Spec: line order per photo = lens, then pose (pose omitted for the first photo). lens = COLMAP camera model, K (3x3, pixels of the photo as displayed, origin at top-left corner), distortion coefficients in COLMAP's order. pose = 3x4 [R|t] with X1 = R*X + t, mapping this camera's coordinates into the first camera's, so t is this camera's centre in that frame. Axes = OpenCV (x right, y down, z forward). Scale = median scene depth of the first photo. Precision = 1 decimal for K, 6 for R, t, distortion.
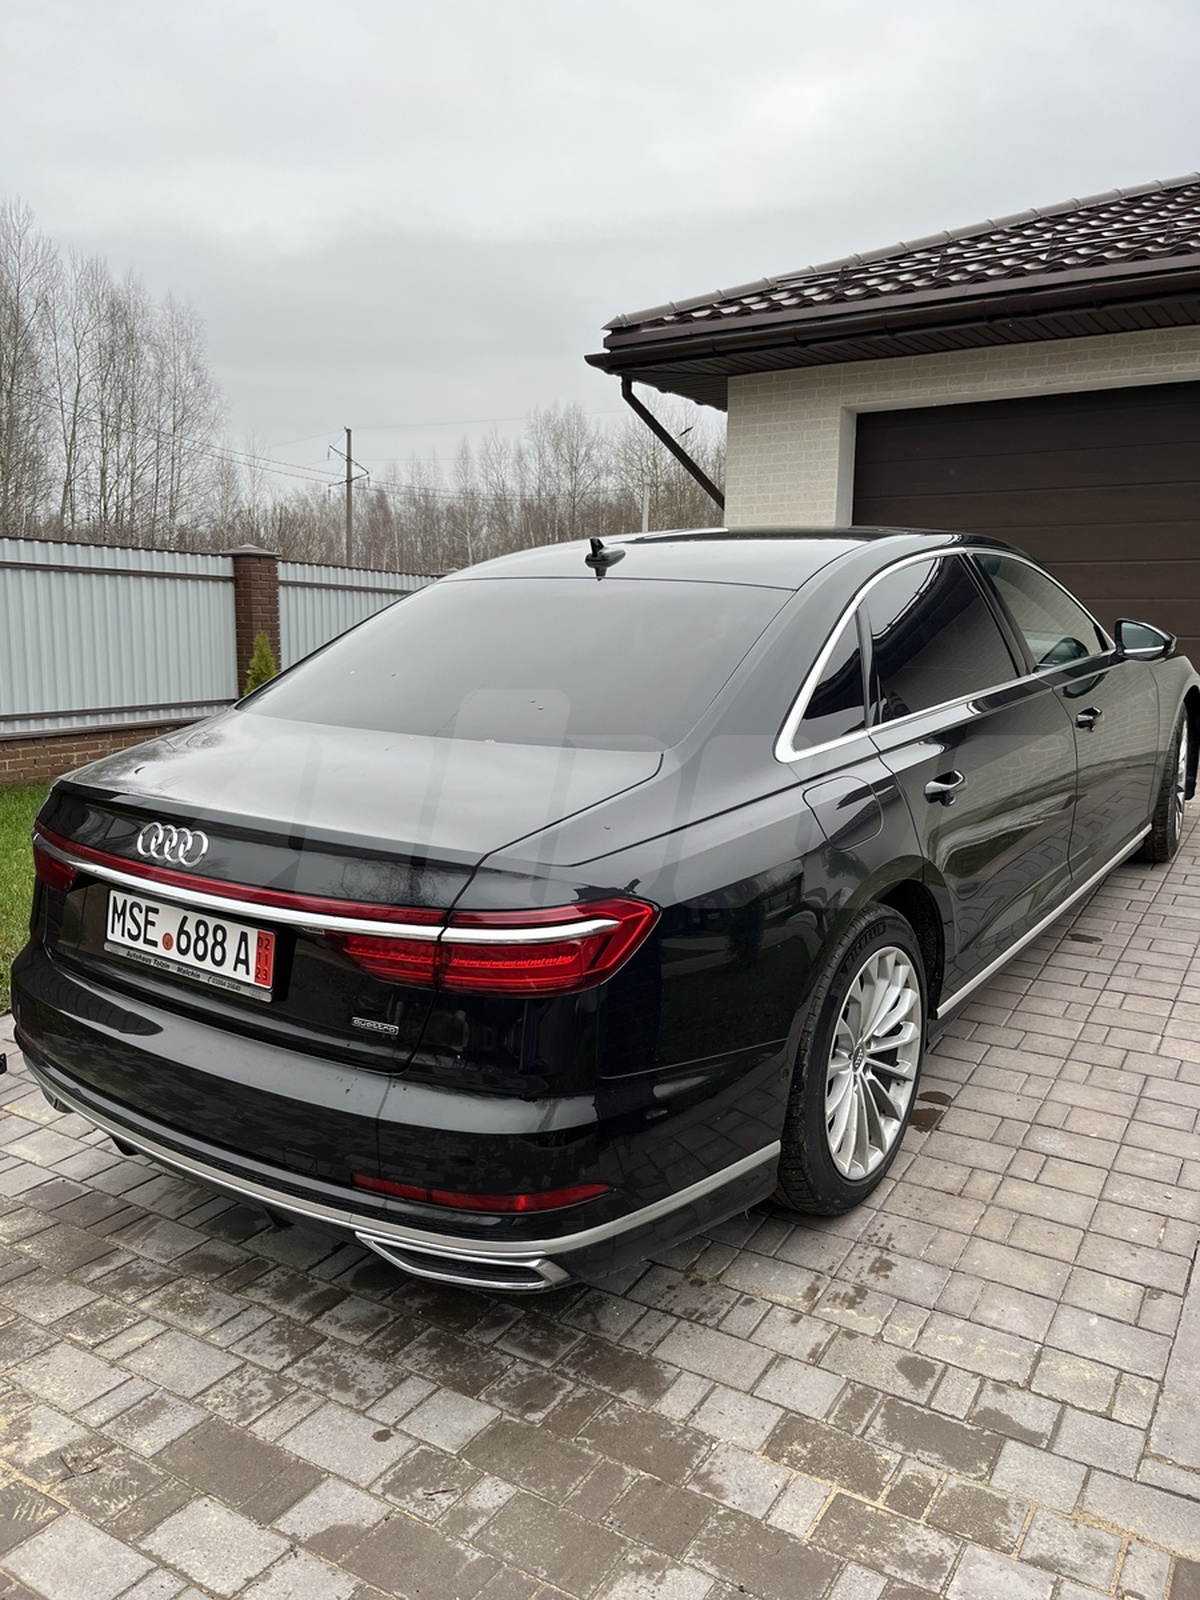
lens RADIAL K [[1203.9, 0, 598.7], [0, 1203.9, 796.1], [0, 0, 1]] dist [0.031330, 0.001379]
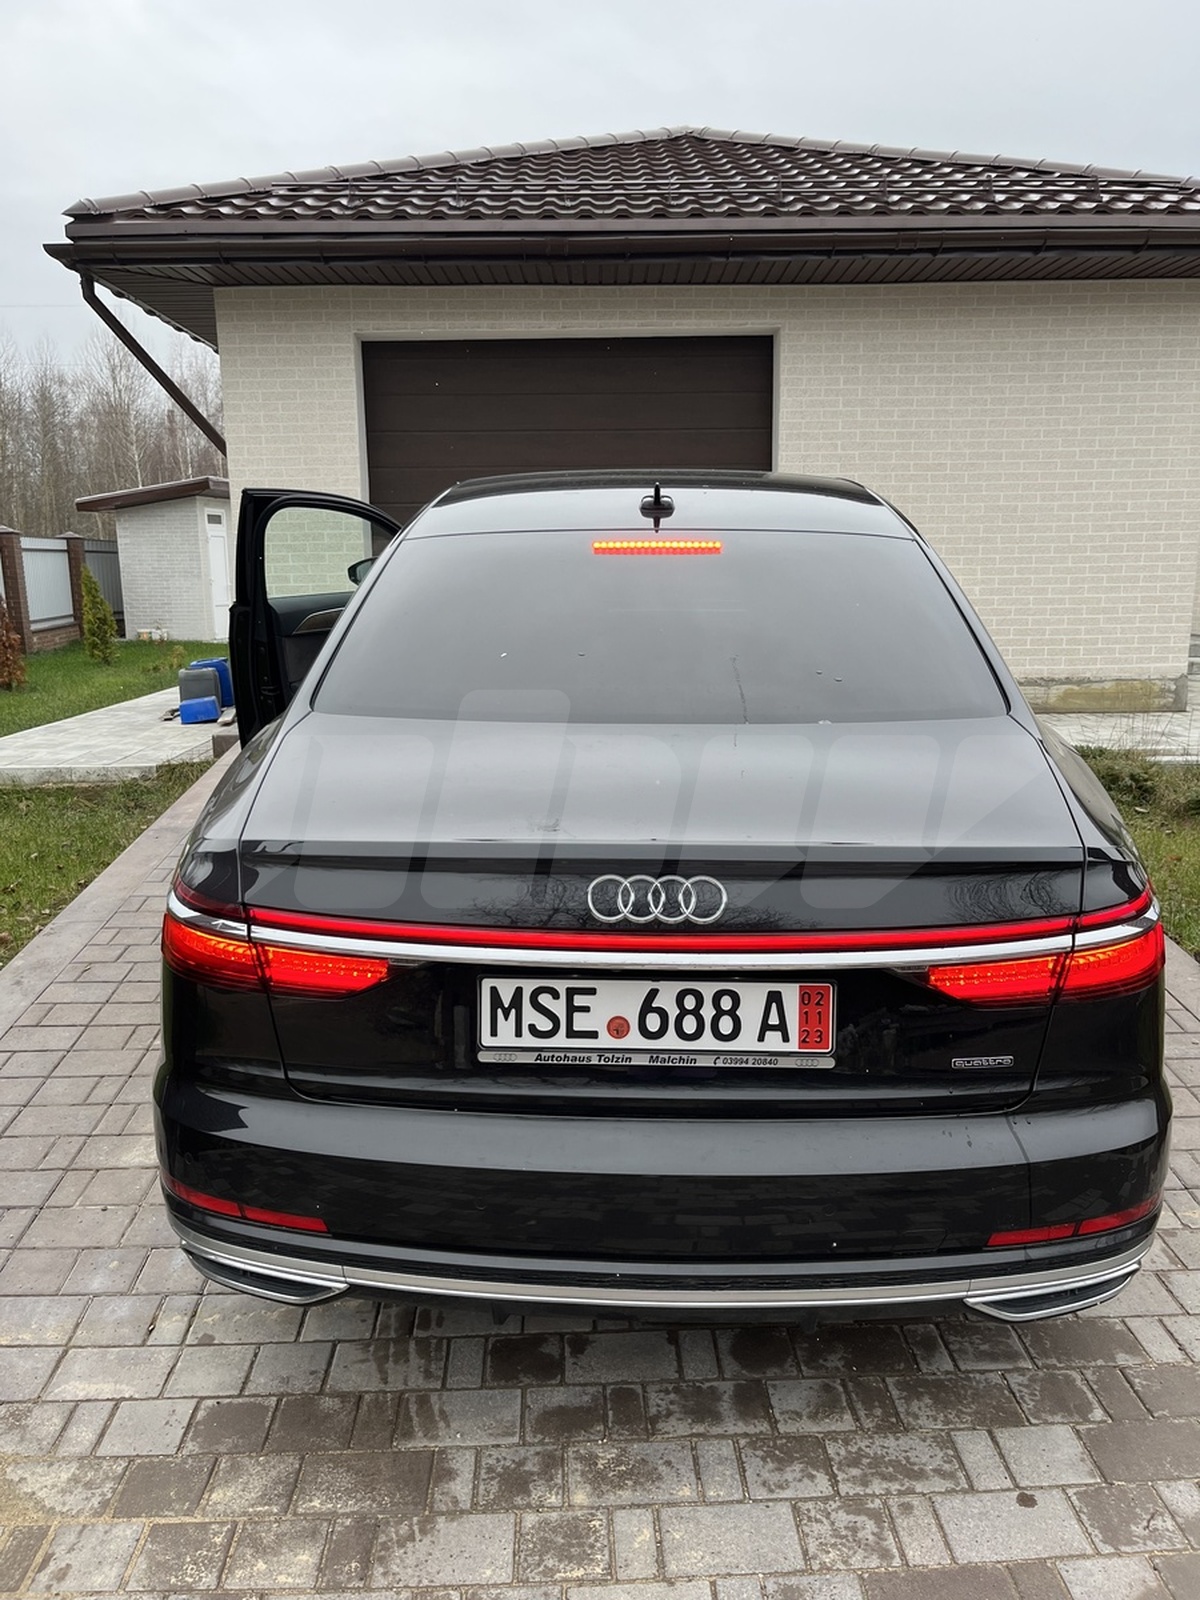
lens RADIAL K [[1196.7, 0, 600.0], [0, 1196.7, 800.0], [0, 0, 1]] dist [0.073900, -0.096250]
pose [[0.829905, -0.134895, 0.541351, -0.749191], [0.104062, 0.990728, 0.087343, -0.087804], [-0.548114, -0.016153, 0.836248, 0.374388]]
